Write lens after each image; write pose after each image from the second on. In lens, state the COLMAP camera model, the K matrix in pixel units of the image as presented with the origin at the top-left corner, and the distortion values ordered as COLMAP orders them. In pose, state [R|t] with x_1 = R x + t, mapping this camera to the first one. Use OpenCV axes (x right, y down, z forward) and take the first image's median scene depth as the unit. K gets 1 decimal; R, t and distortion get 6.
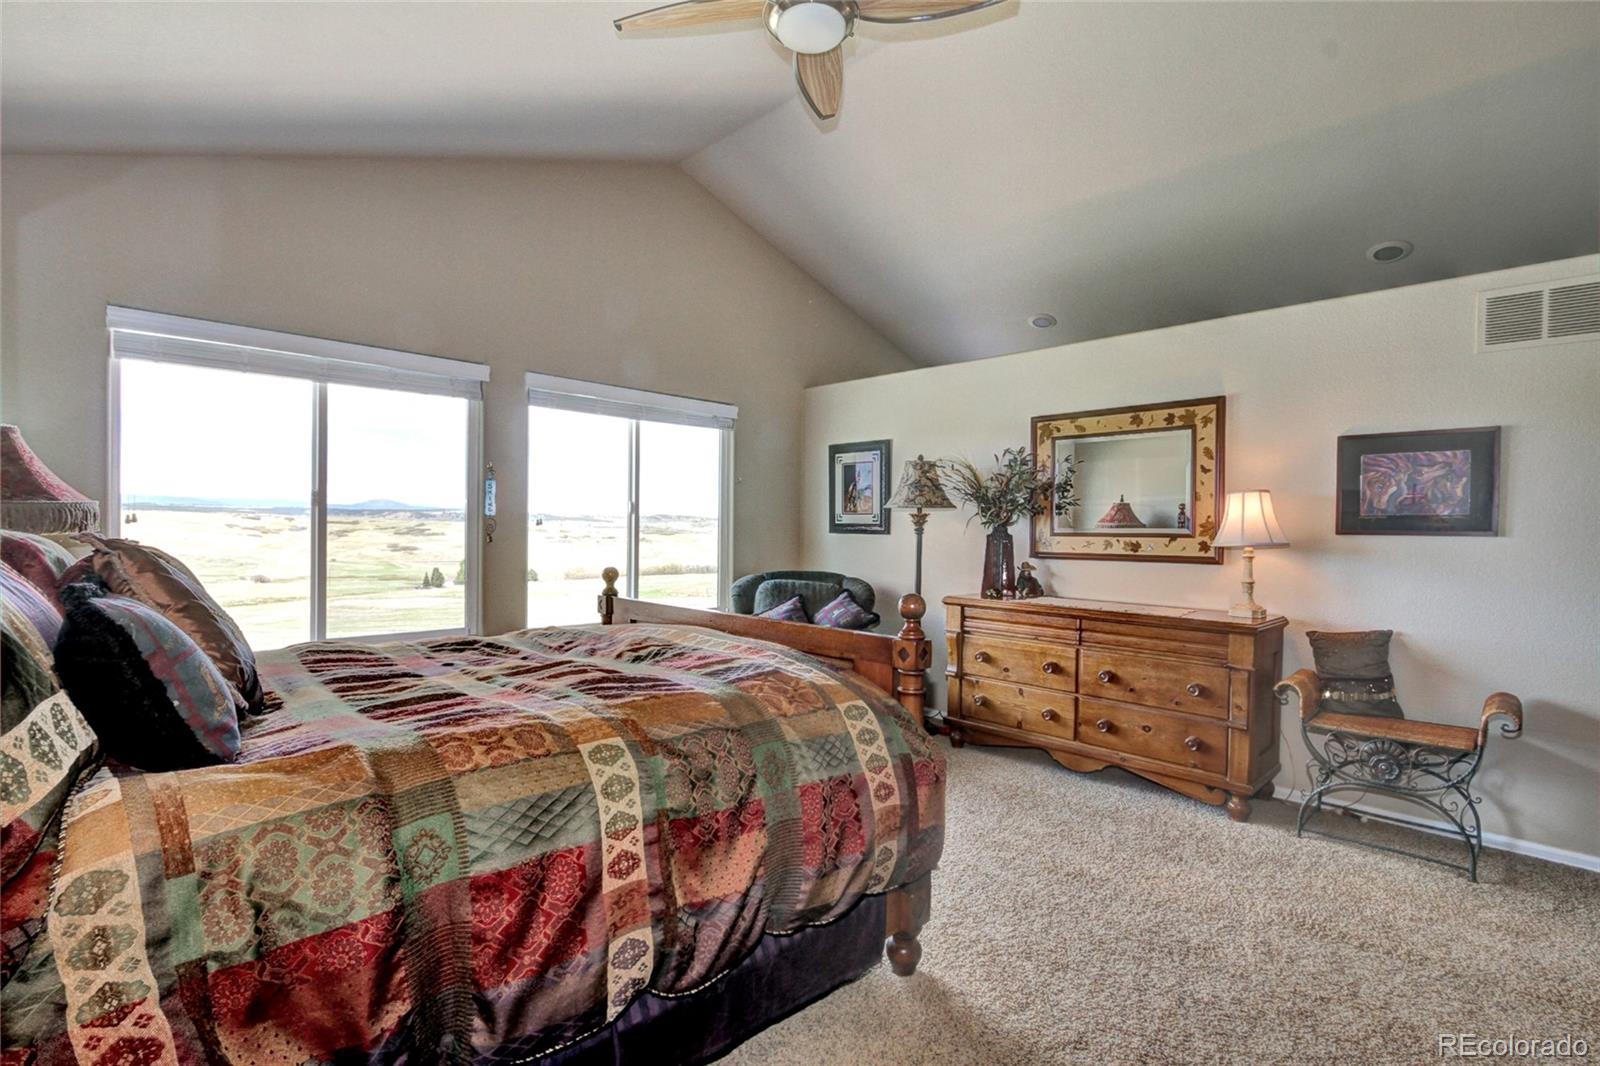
lens RADIAL K [[740.6, 0, 804.6], [0, 740.6, 542.4], [0, 0, 1]] dist [-0.021635, -0.000022]
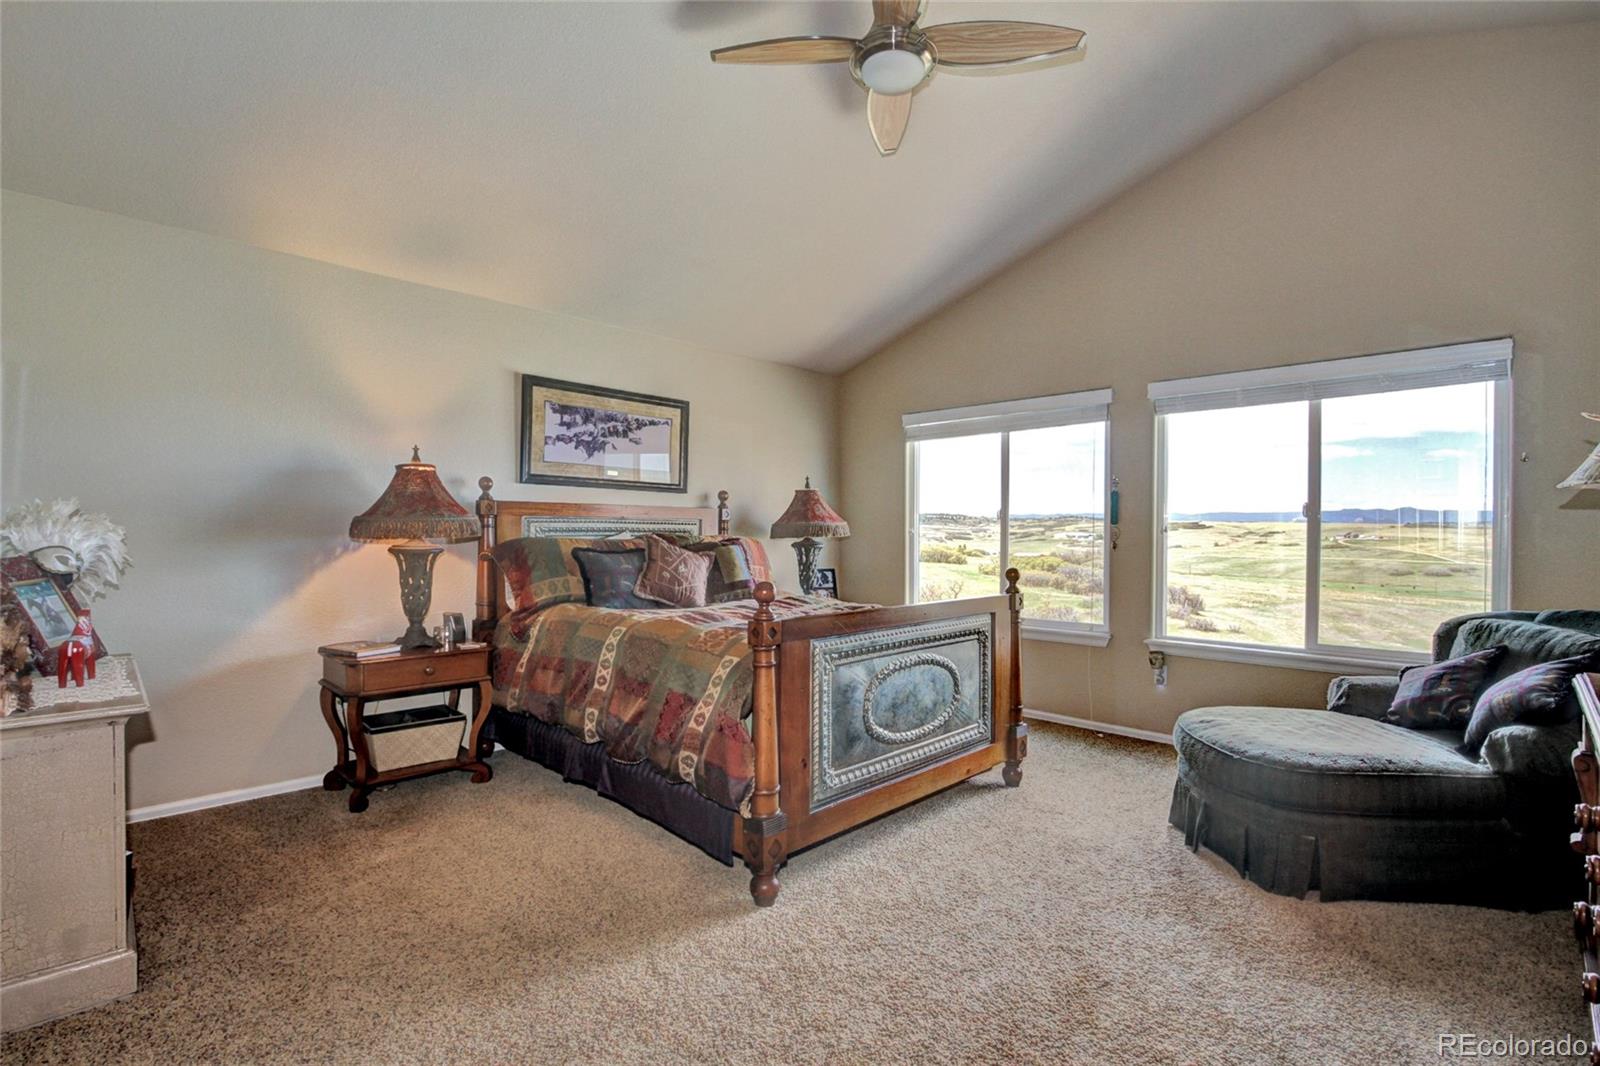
lens RADIAL K [[740.6, 0, 804.6], [0, 740.6, 542.4], [0, 0, 1]] dist [-0.021635, -0.000022]
pose [[0.001247, 0.009281, -0.999956, 0.685708], [-0.024458, 0.999658, 0.009248, -0.007557], [0.999700, 0.024446, 0.001474, 0.546382]]
